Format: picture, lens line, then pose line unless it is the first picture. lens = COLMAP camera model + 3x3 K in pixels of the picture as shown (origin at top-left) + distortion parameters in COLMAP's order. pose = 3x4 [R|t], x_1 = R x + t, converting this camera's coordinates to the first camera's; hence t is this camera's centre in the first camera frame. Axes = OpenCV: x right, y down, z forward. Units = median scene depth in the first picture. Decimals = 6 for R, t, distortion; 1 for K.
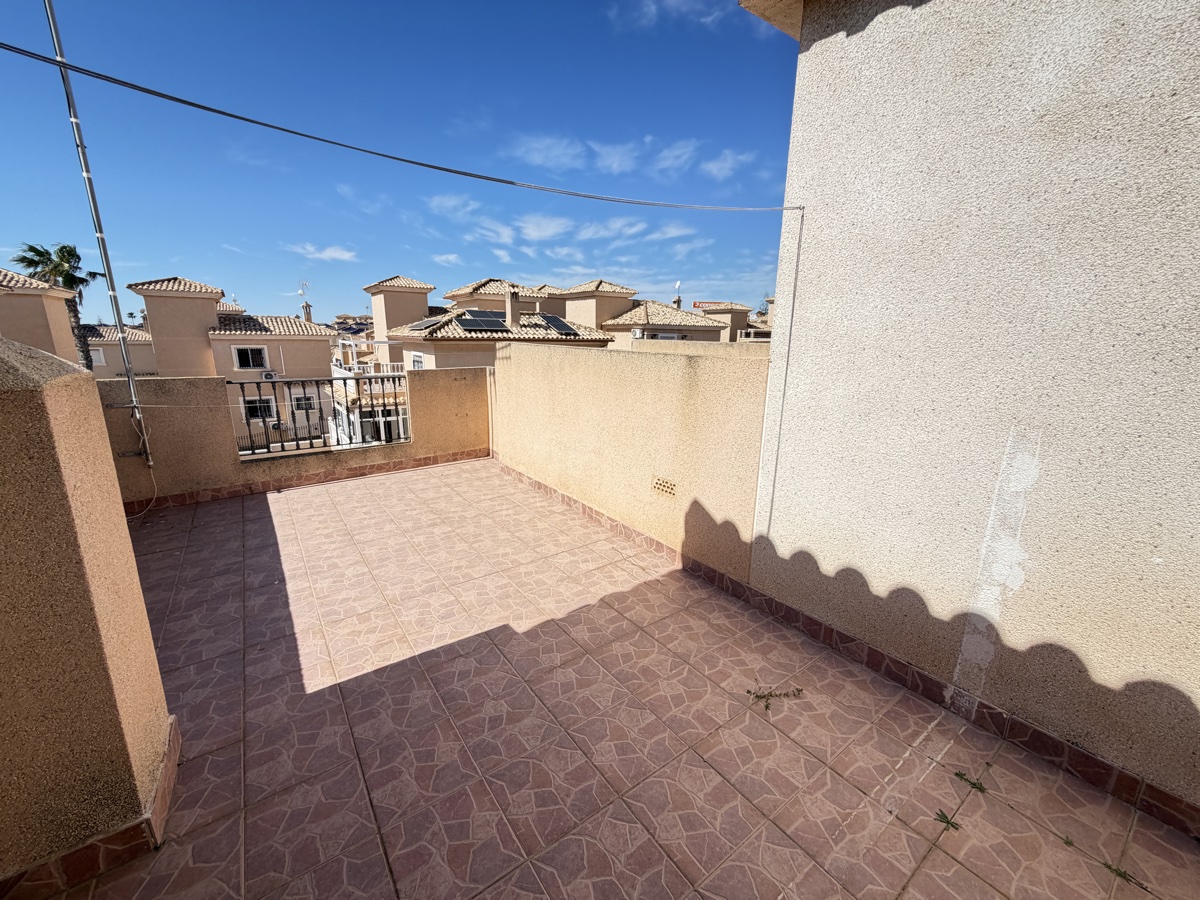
lens RADIAL K [[478.8, 0, 597.8], [0, 478.8, 451.3], [0, 0, 1]] dist [0.000096, -0.000196]
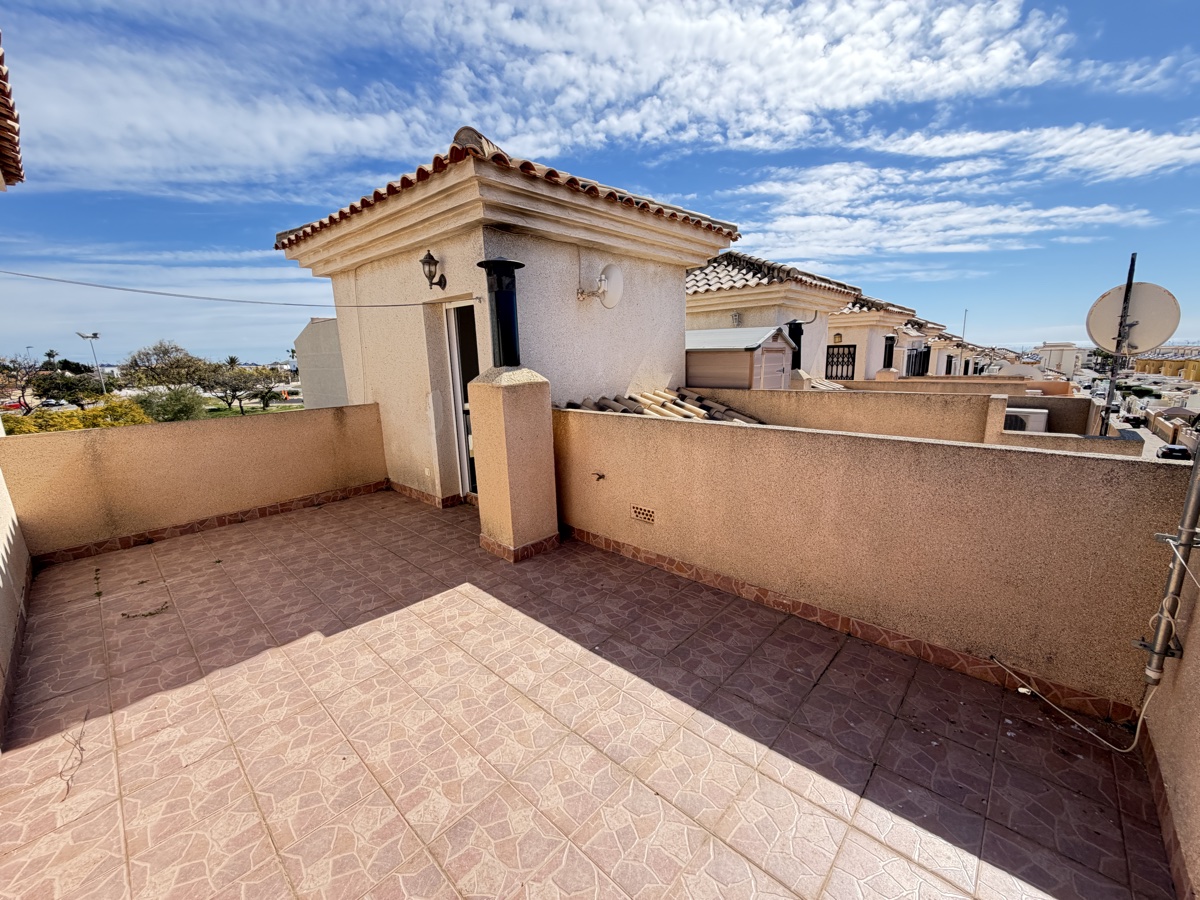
lens RADIAL K [[478.8, 0, 597.8], [0, 478.8, 451.3], [0, 0, 1]] dist [0.000096, -0.000196]
pose [[-0.980661, 0.053798, -0.188175, -0.049454], [-0.030678, 0.907338, 0.419282, -0.040447], [0.193295, 0.416946, -0.888140, 0.154168]]
